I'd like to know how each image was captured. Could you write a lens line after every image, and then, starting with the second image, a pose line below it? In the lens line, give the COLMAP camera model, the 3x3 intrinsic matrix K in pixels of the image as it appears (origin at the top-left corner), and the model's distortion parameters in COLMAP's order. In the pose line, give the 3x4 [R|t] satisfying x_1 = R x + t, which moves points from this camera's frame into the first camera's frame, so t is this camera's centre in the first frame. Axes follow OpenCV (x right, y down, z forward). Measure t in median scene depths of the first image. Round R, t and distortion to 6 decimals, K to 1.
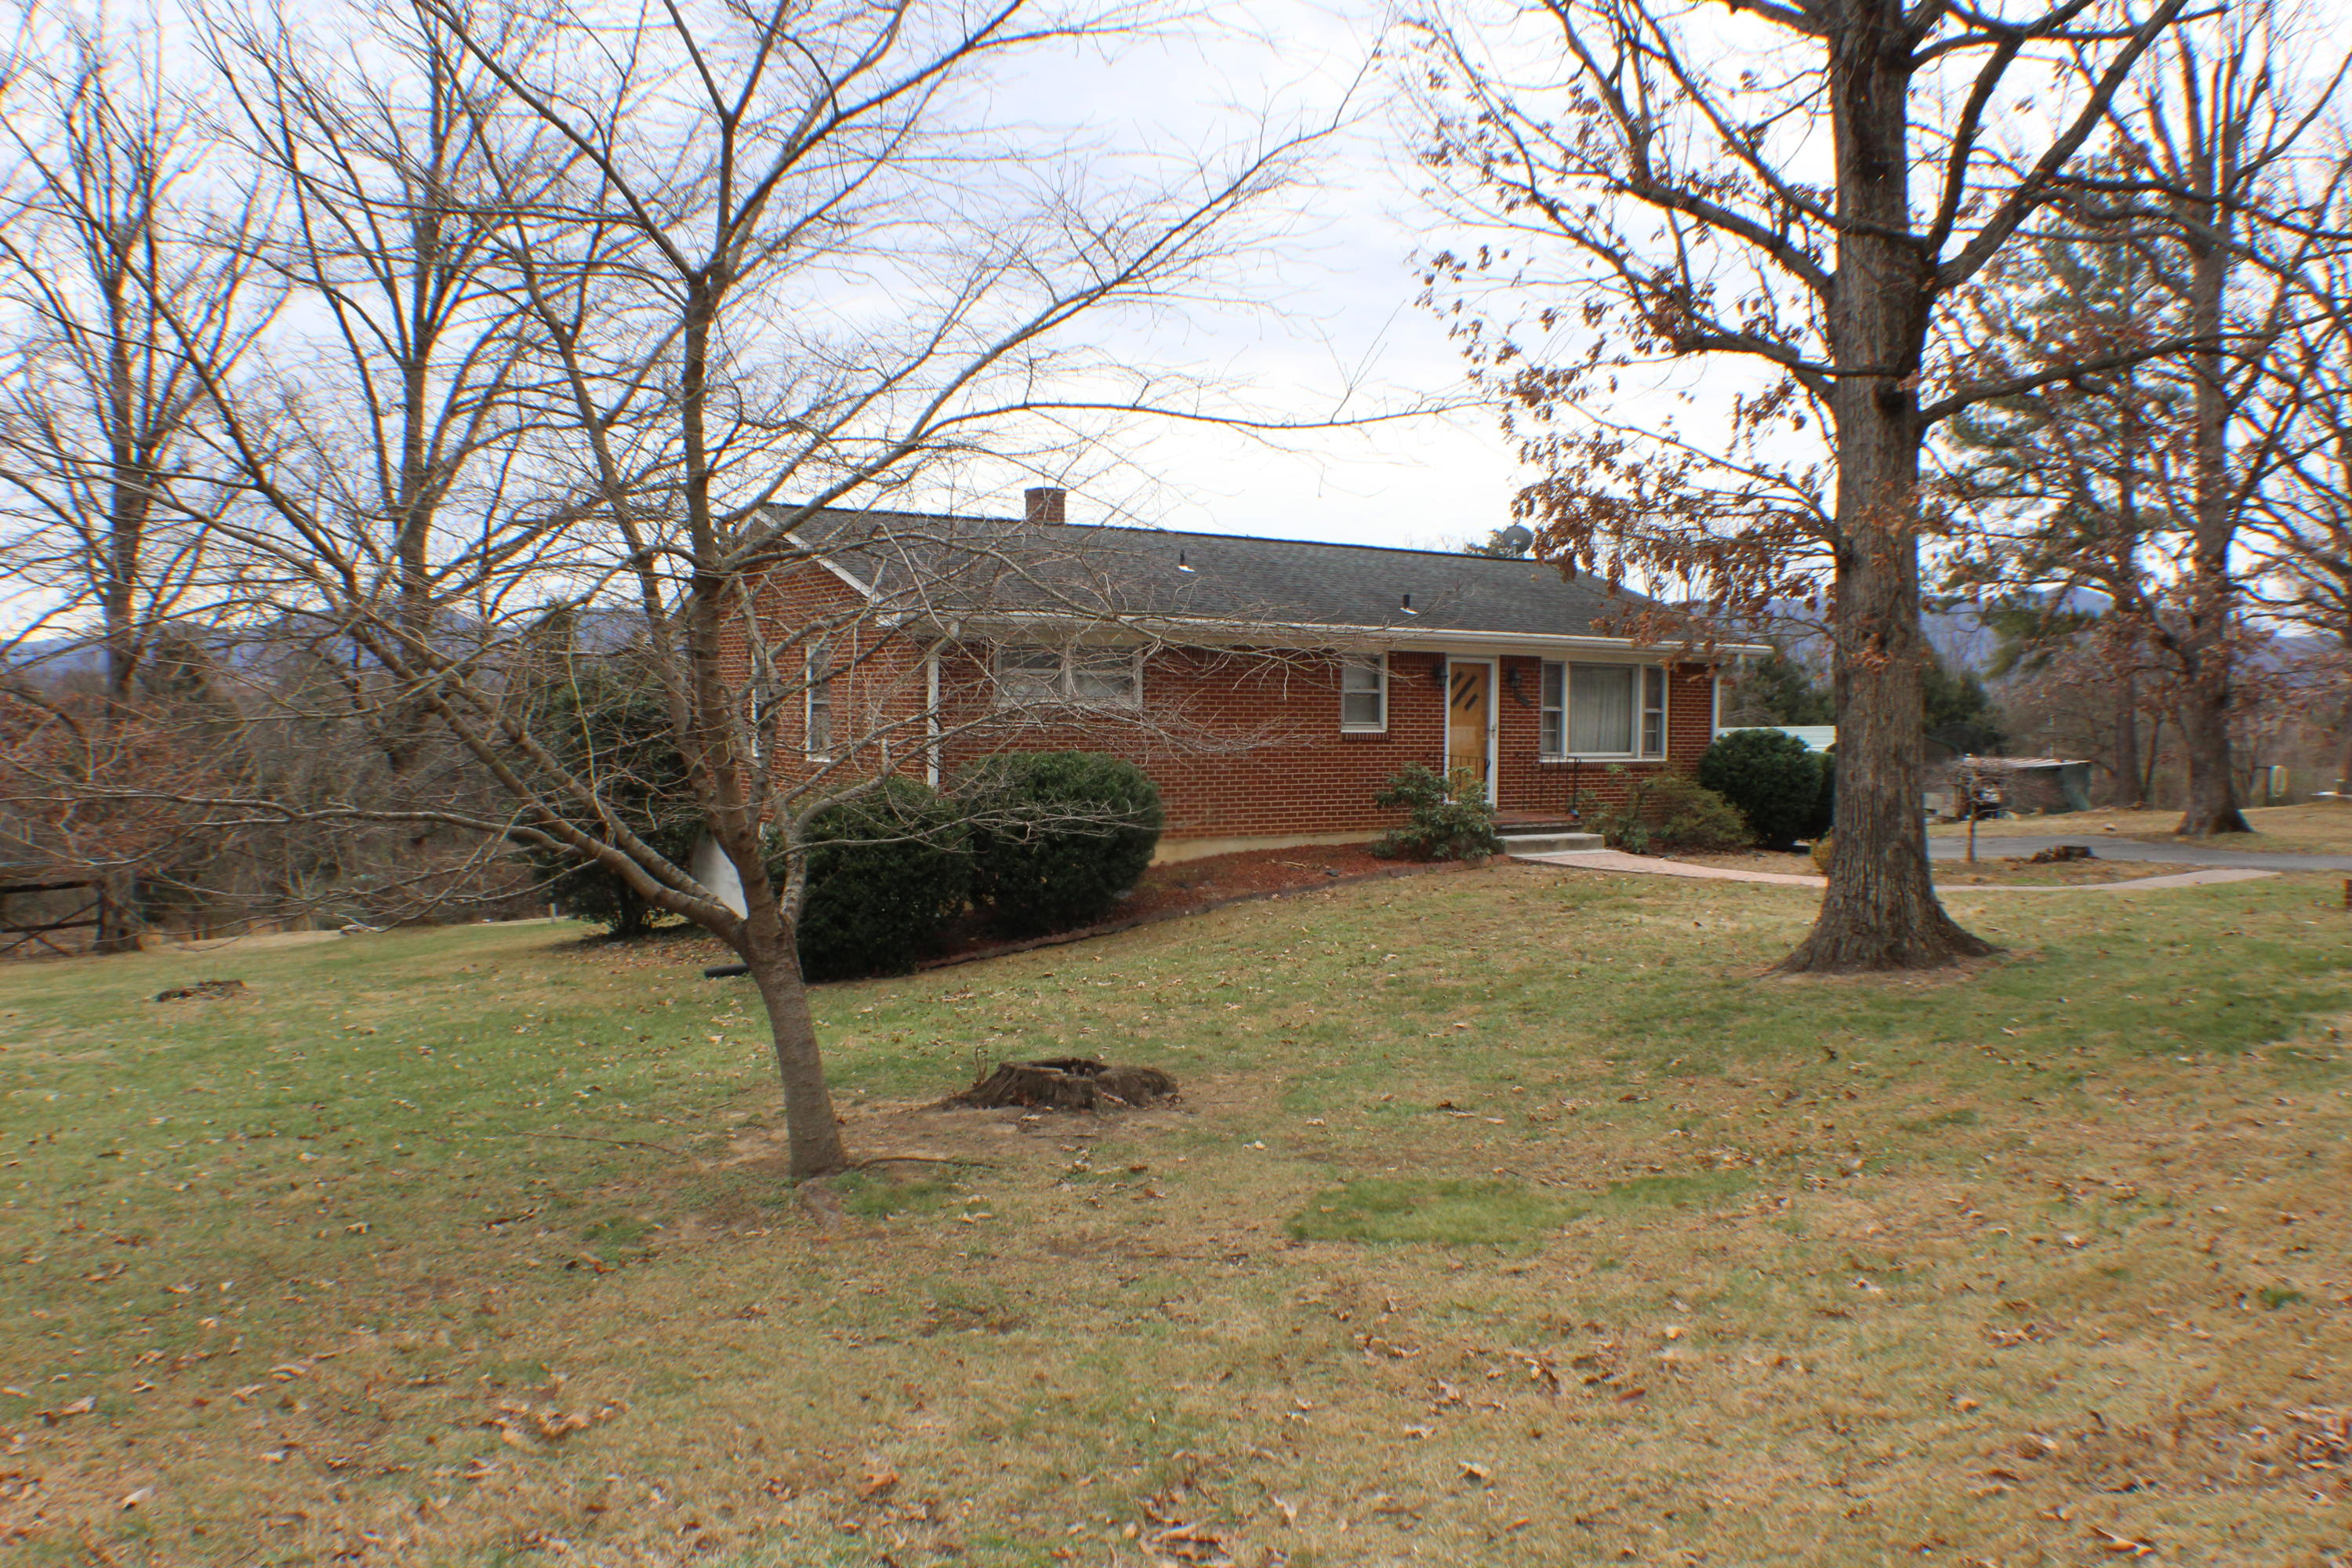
lens RADIAL K [[1882.1, 0, 1176.0], [0, 1882.1, 784.0], [0, 0, 1]] dist [-0.200621, -0.002159]
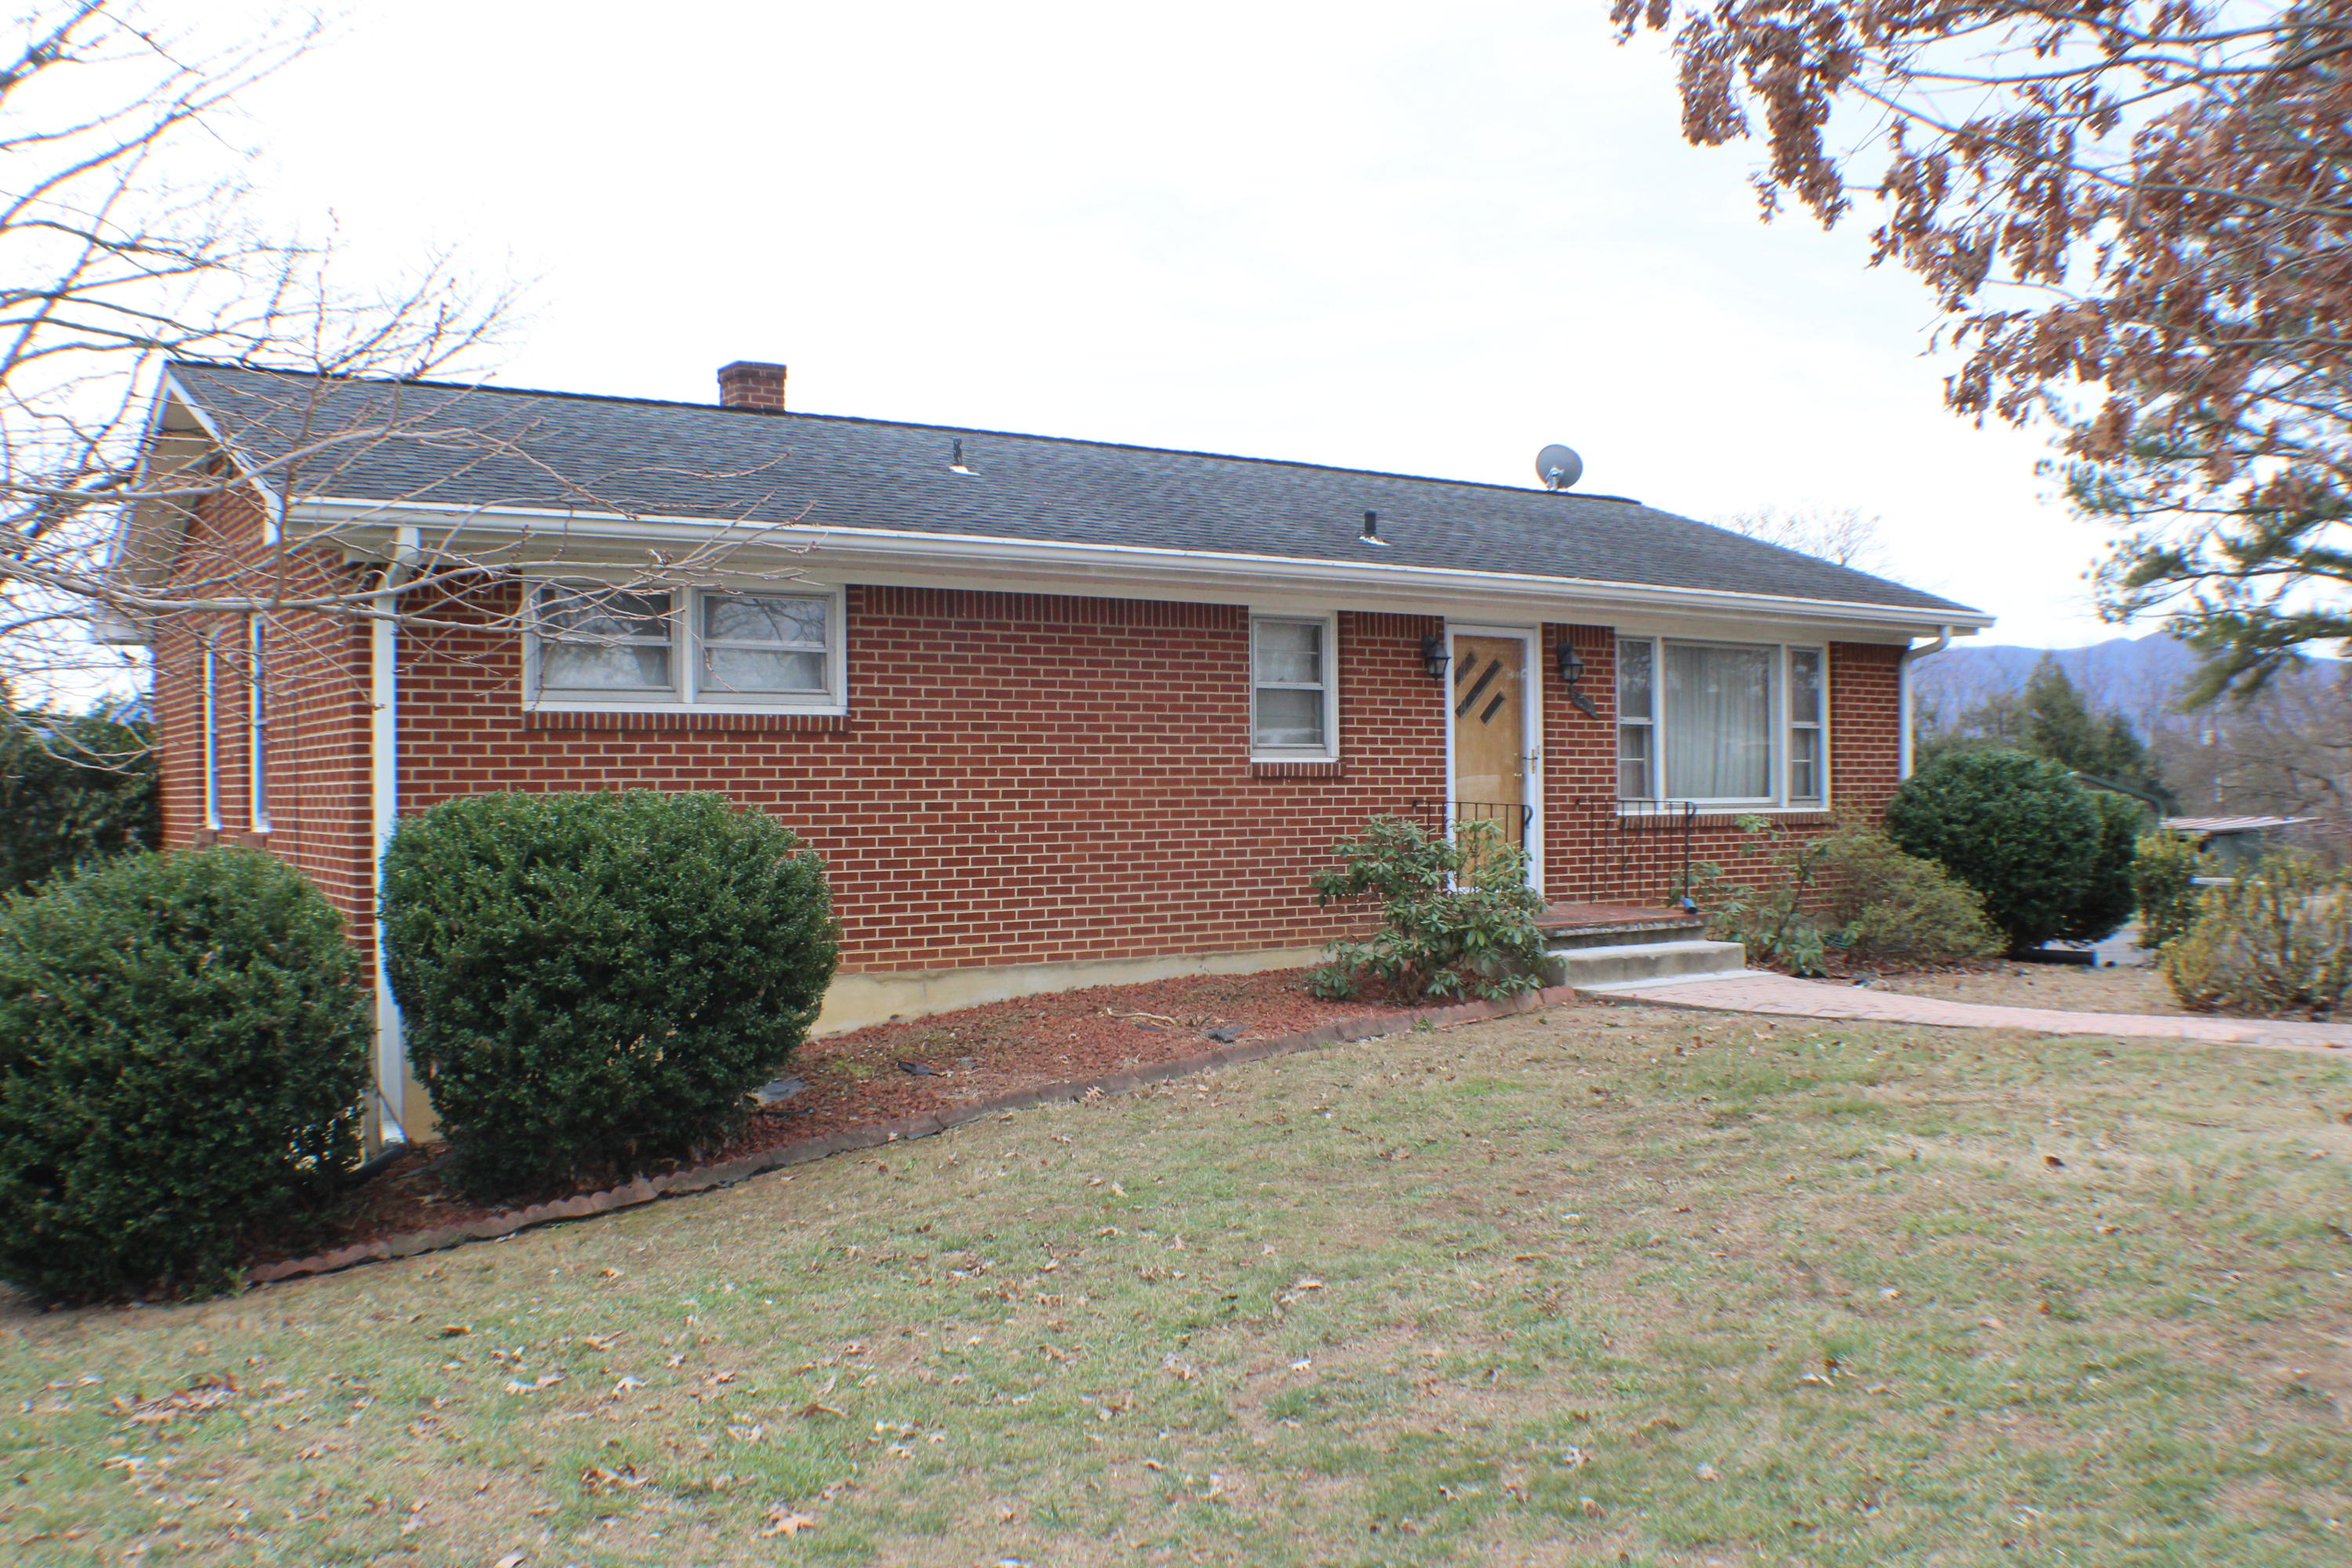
lens RADIAL K [[2139.7, 0, 1176.0], [0, 2139.7, 784.0], [0, 0, 1]] dist [-0.174848, 0.012443]
pose [[0.999746, -0.018353, 0.013062, 0.057381], [0.018929, 0.998788, -0.045426, 0.005812], [-0.012212, 0.045662, 0.998882, 0.385745]]
